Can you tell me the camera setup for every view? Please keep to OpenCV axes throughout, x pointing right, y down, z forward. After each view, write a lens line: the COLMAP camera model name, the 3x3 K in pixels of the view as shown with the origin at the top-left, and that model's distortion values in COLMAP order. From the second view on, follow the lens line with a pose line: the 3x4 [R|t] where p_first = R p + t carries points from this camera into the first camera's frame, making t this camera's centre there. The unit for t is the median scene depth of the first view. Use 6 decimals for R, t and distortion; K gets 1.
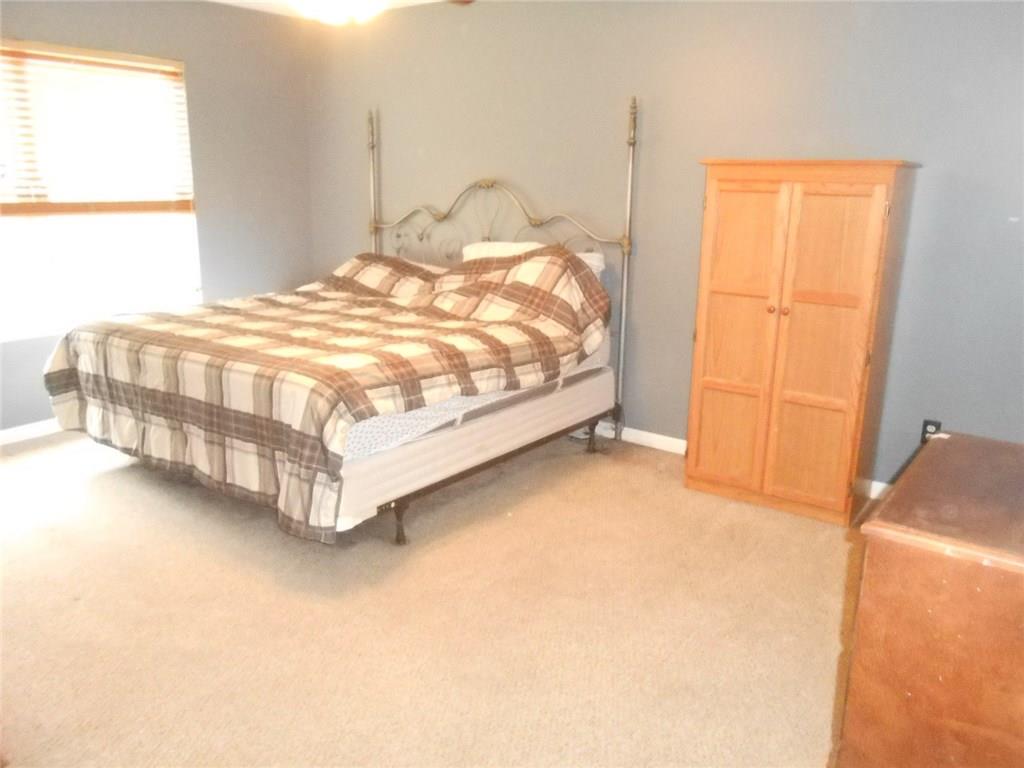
lens RADIAL K [[783.8, 0, 512.0], [0, 783.8, 384.0], [0, 0, 1]] dist [-0.014070, 0.010614]
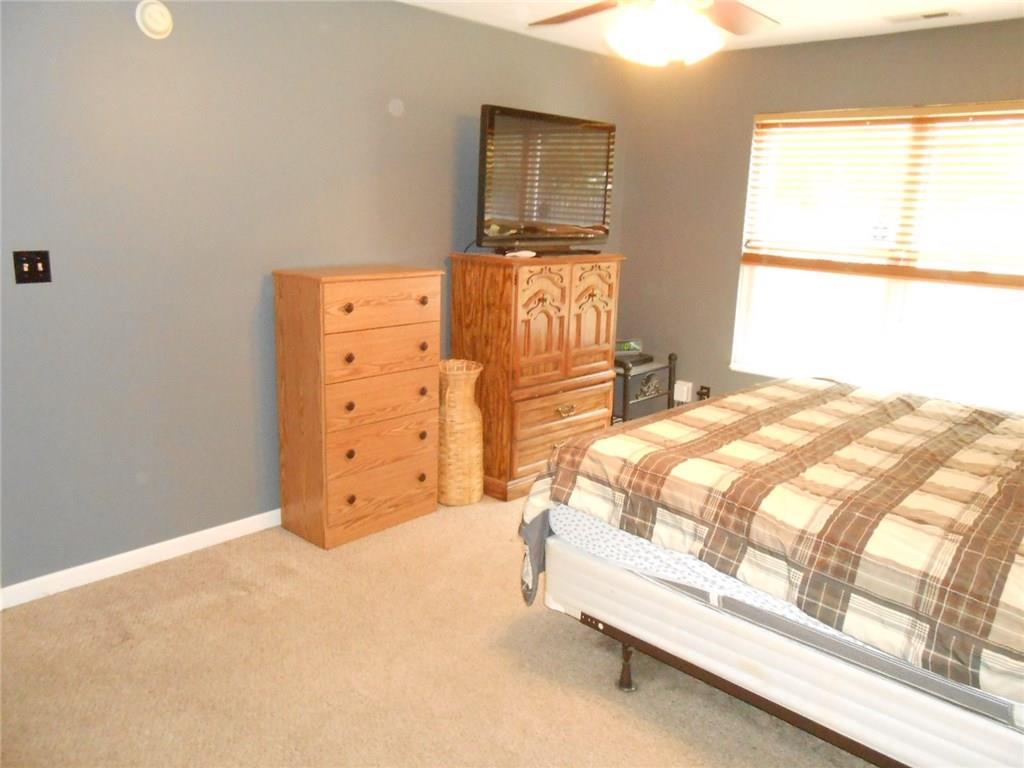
lens RADIAL K [[783.8, 0, 512.0], [0, 783.8, 384.0], [0, 0, 1]] dist [-0.014070, 0.010614]
pose [[-0.104177, 0.205869, -0.973018, 0.469241], [-0.282613, 0.931884, 0.227424, -0.190332], [0.953560, 0.298680, -0.038900, 0.650210]]
